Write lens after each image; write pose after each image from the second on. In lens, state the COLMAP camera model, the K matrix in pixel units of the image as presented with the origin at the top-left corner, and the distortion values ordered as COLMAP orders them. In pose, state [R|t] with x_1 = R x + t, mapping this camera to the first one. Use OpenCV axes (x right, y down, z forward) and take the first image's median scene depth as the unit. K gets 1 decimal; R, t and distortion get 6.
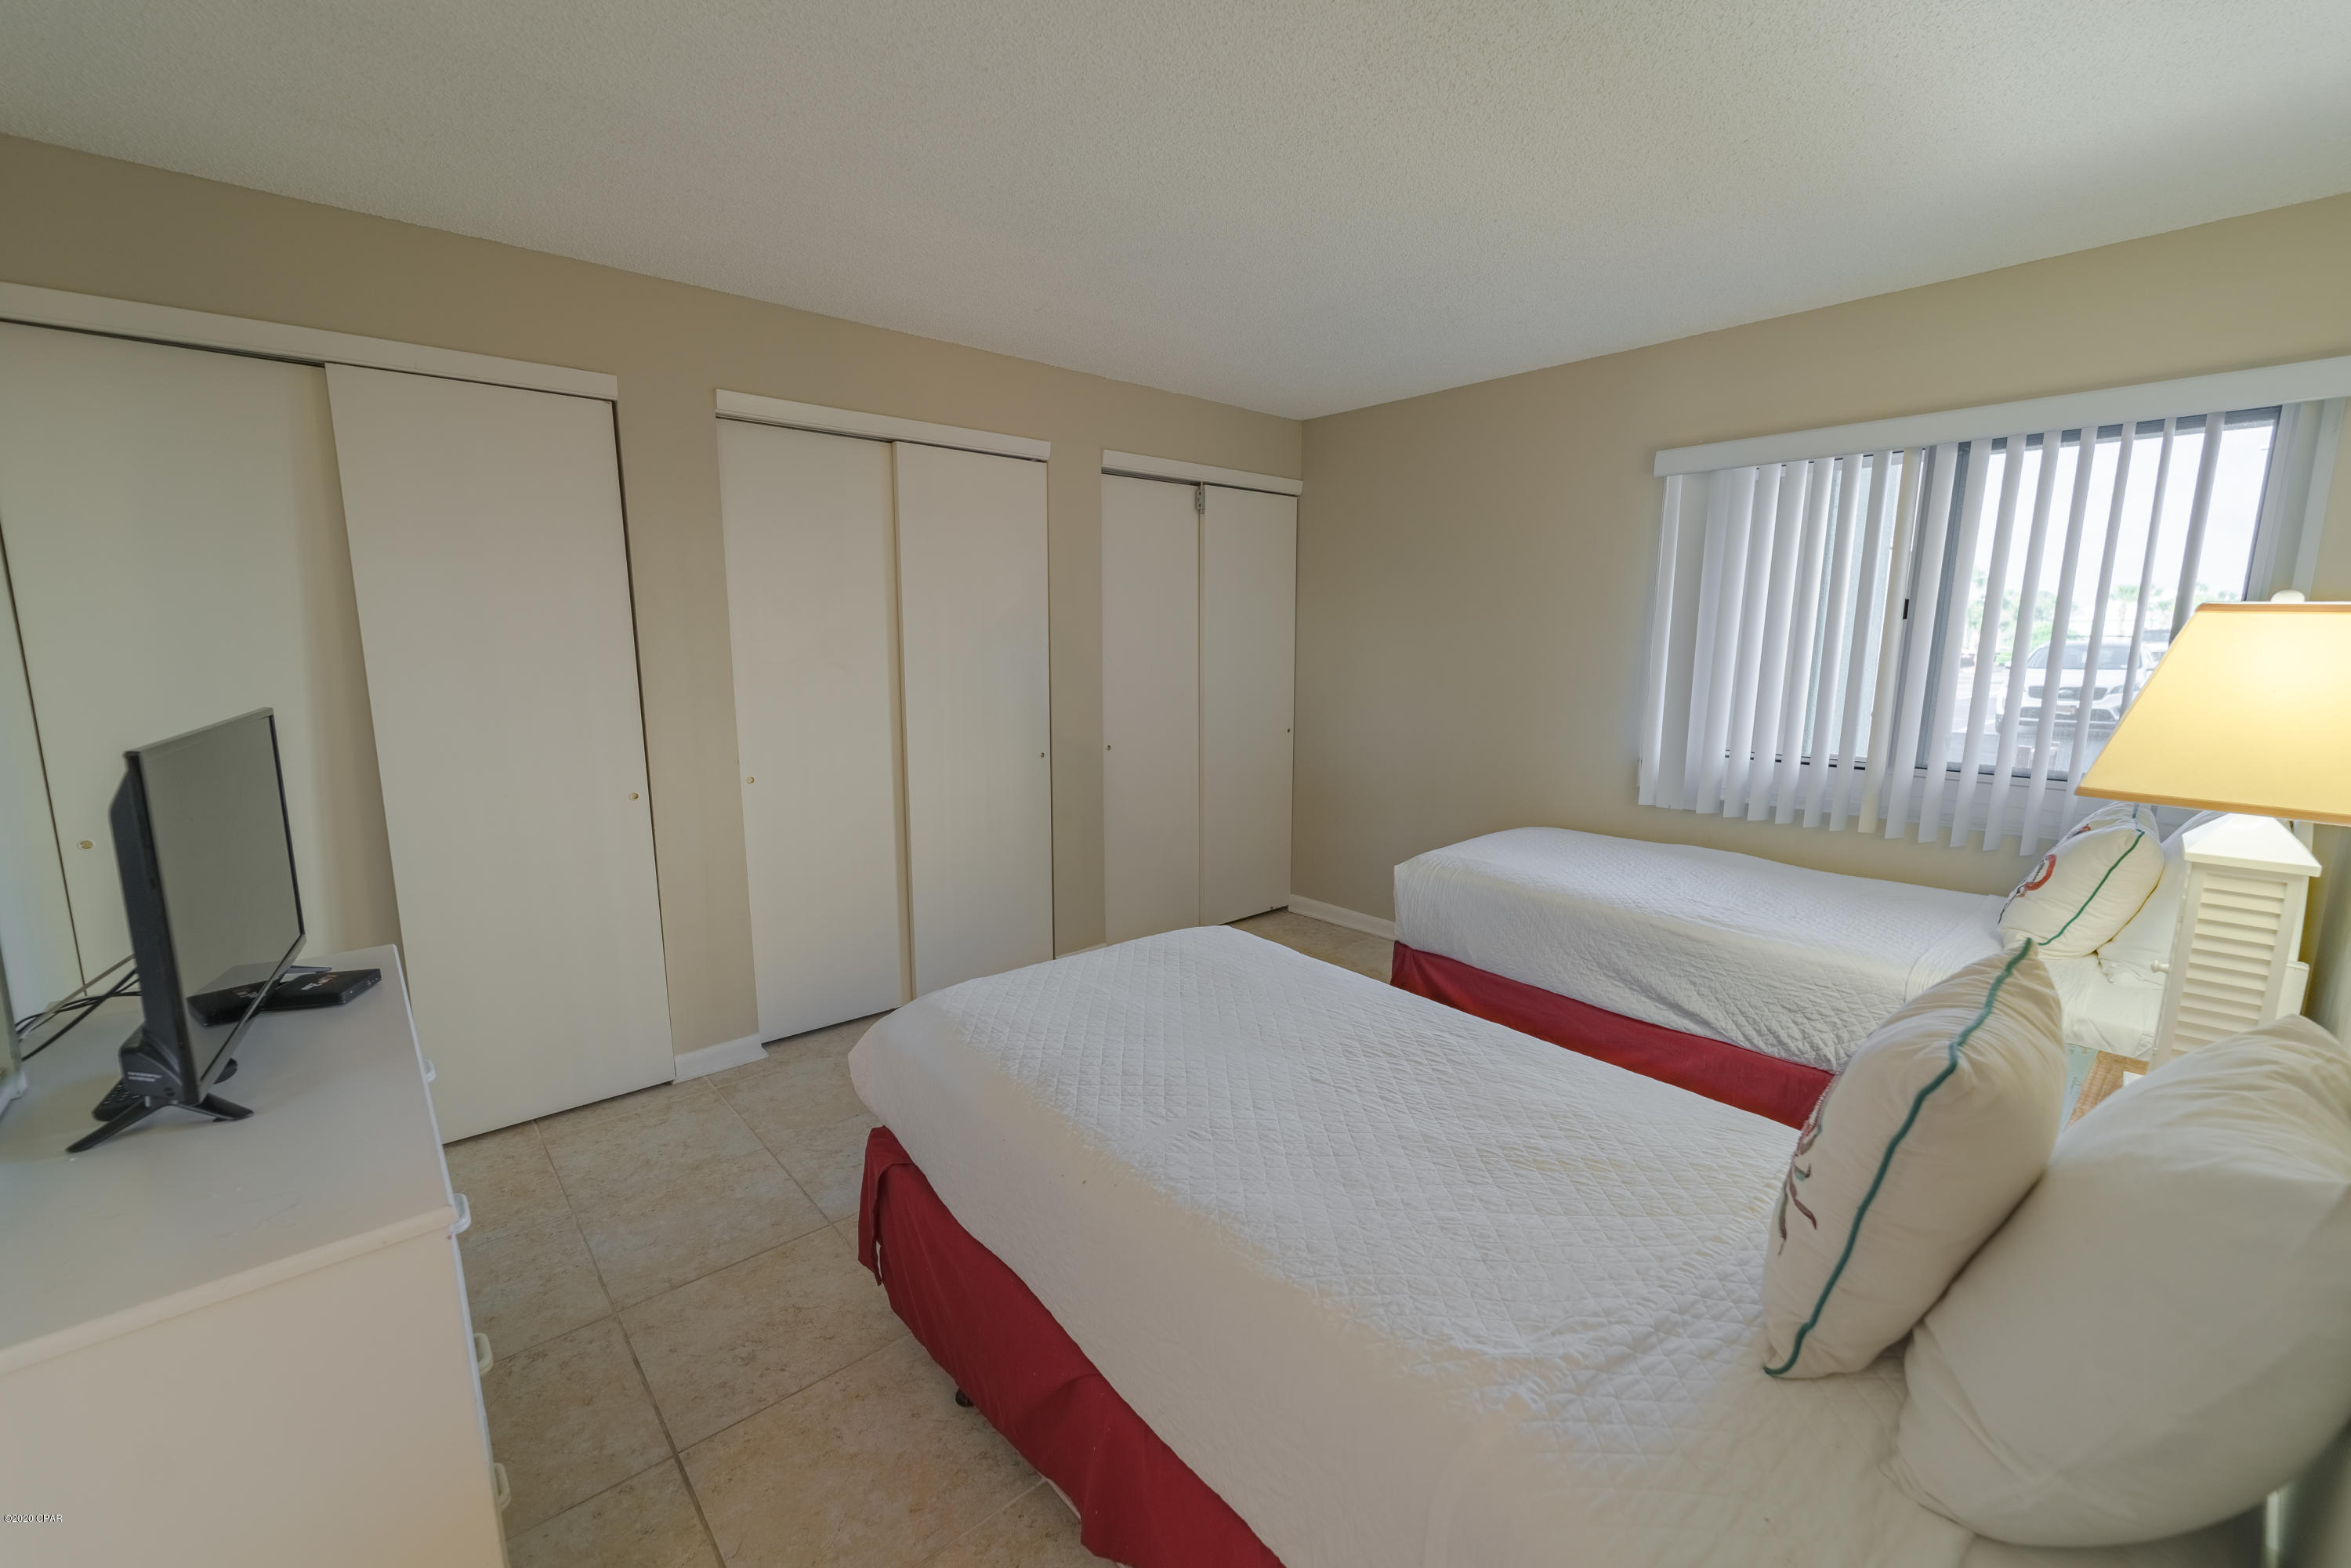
lens RADIAL K [[961.0, 0, 1180.0], [0, 961.0, 788.1], [0, 0, 1]] dist [0.001872, -0.001695]
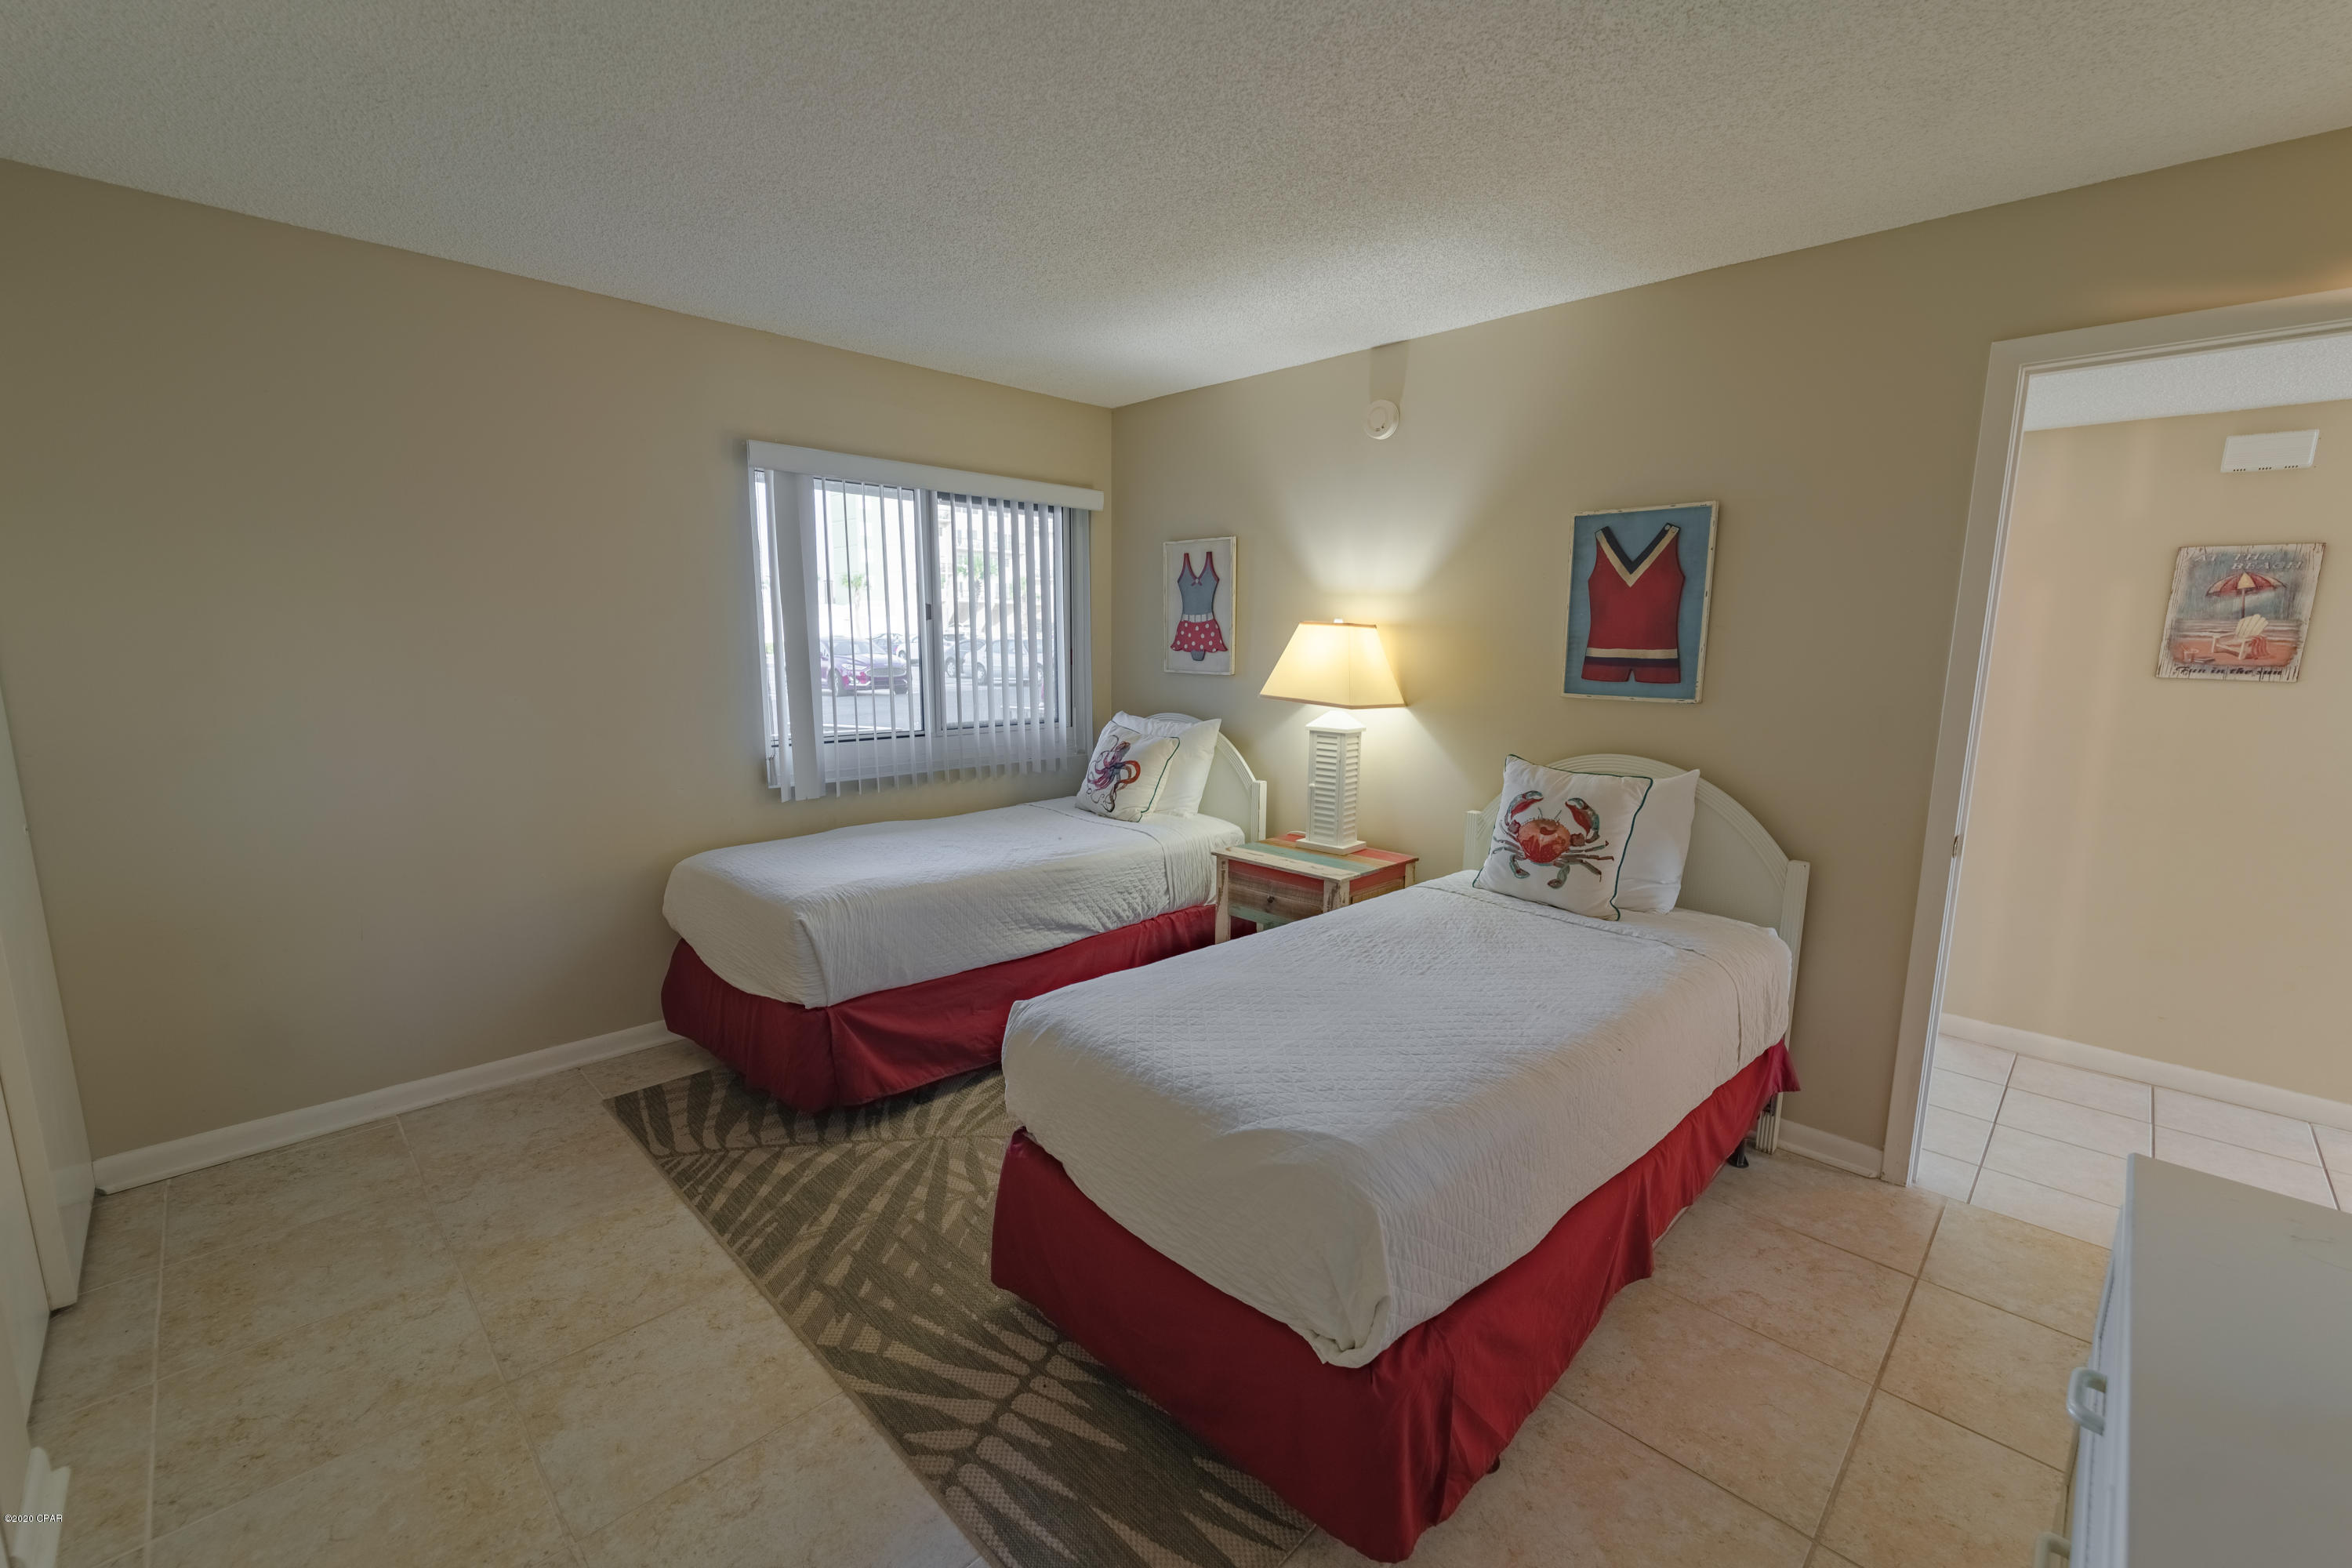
lens RADIAL K [[961.4, 0, 1184.5], [0, 961.4, 795.4], [0, 0, 1]] dist [0.001872, -0.001695]
pose [[-0.070916, -0.170353, 0.982828, -0.731662], [0.148448, 0.972534, 0.179280, -0.149546], [-0.986374, 0.158613, -0.043680, 0.890882]]
